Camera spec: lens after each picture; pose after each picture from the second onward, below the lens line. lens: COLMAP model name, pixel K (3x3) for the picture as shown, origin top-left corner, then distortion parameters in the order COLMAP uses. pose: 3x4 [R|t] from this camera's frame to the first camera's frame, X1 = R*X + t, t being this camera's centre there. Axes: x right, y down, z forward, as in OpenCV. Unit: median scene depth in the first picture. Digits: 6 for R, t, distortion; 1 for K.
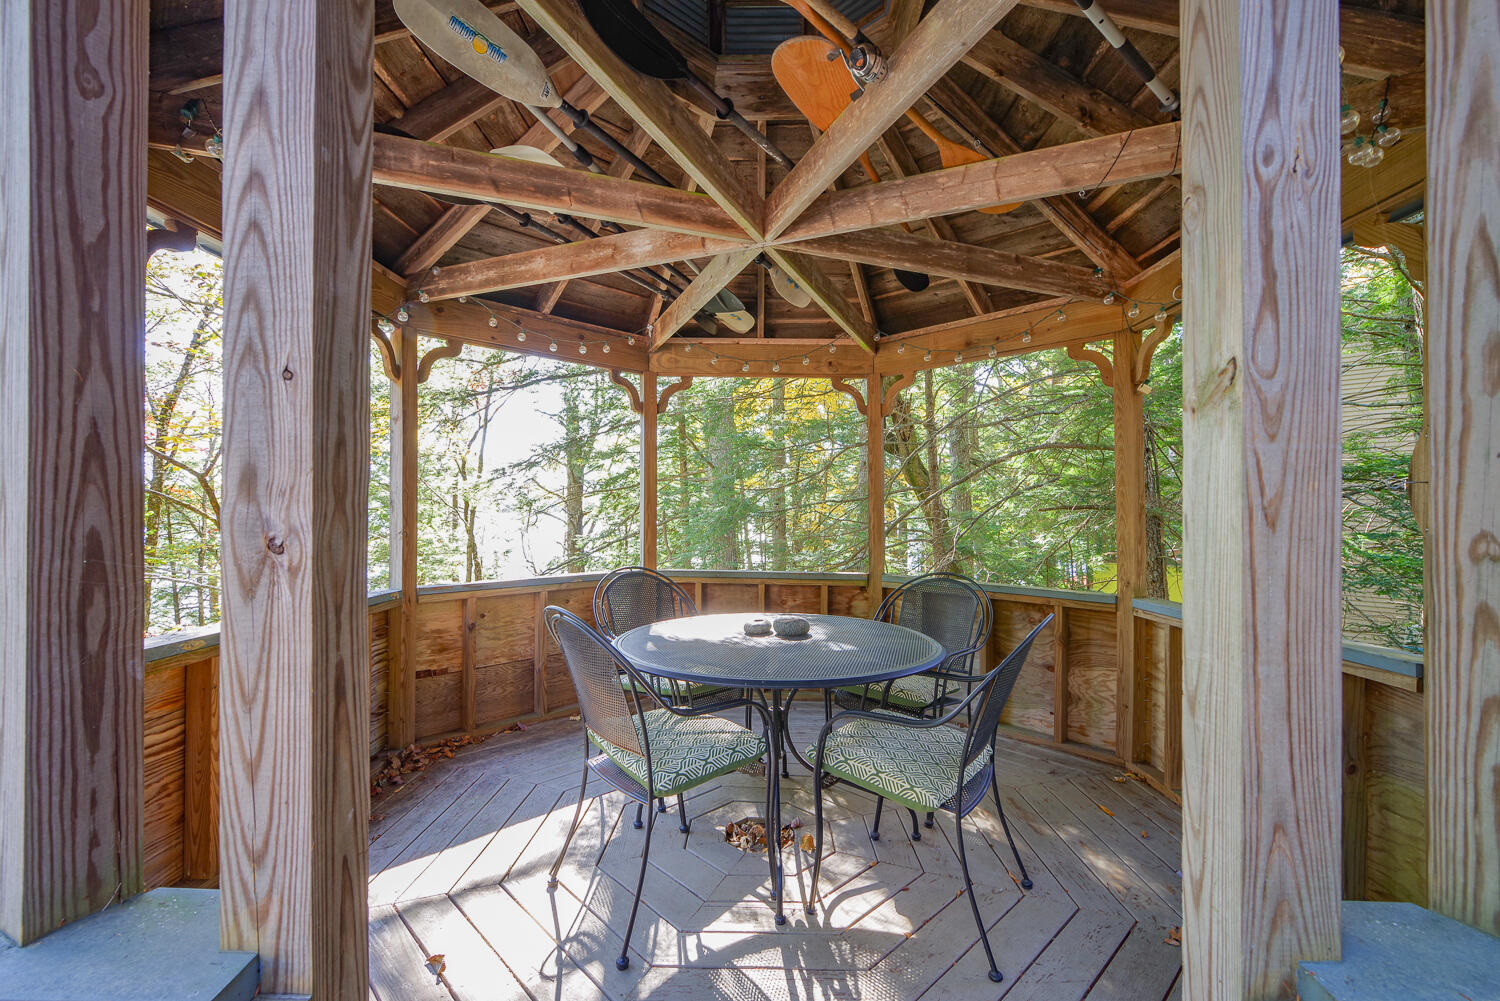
lens RADIAL K [[649.0, 0, 748.3], [0, 649.0, 499.0], [0, 0, 1]] dist [-0.000425, 0.003408]
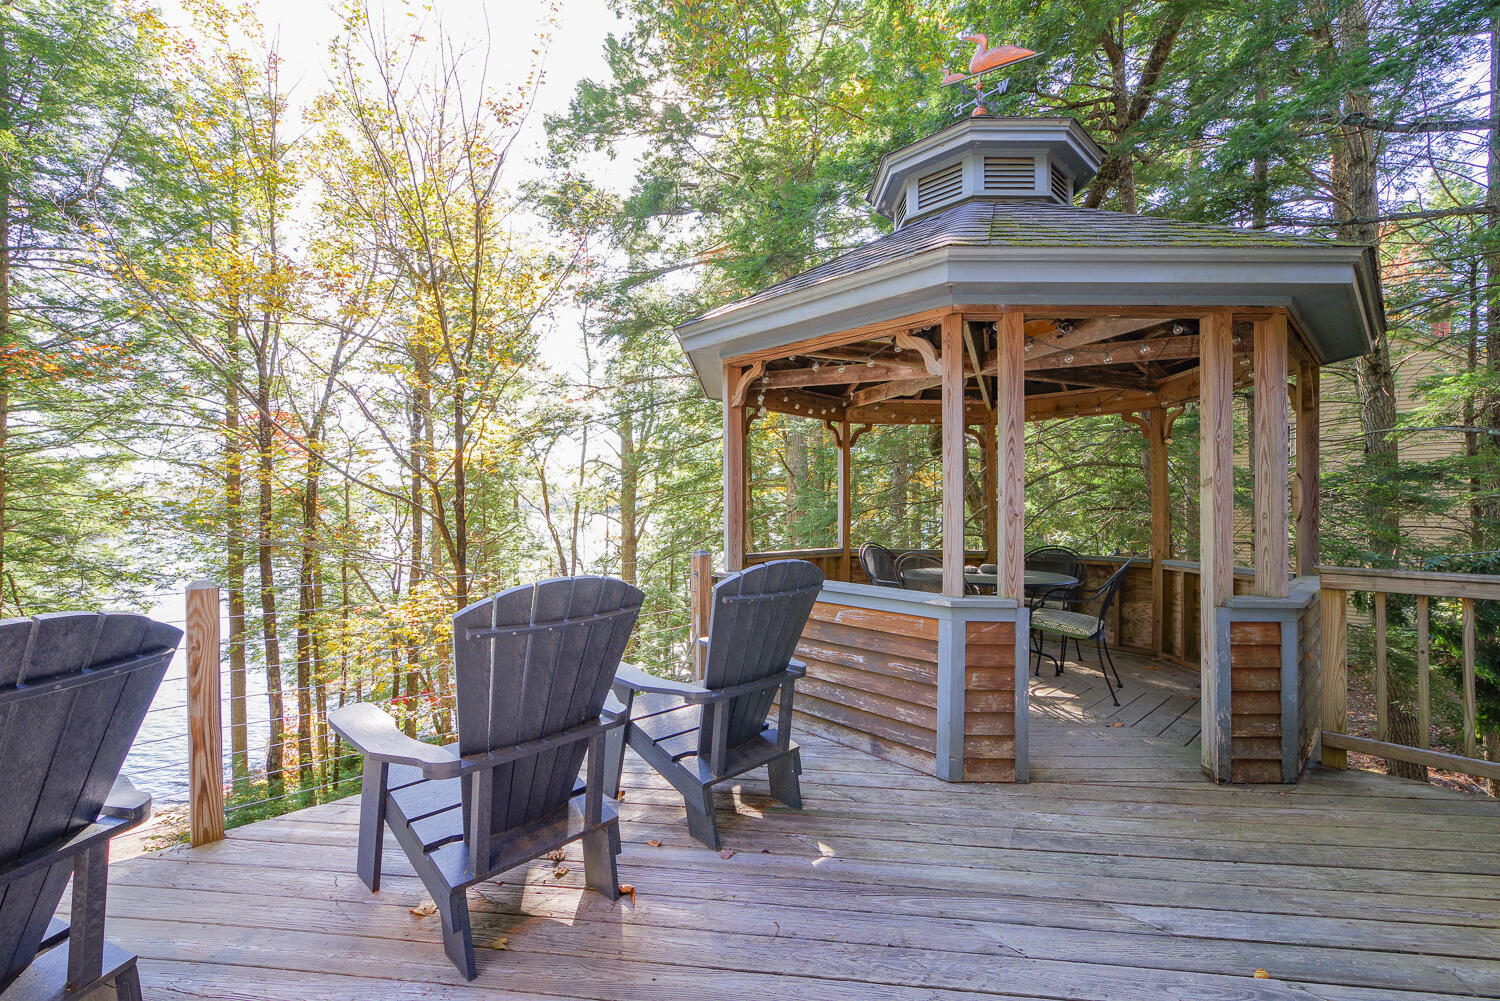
lens RADIAL K [[649.0, 0, 742.6], [0, 649.0, 496.8], [0, 0, 1]] dist [-0.000425, 0.003408]
pose [[0.999998, 0.001770, -0.000173, -0.474030], [-0.001771, 0.999985, -0.005250, -0.005838], [0.000164, 0.005251, 0.999986, -0.662211]]
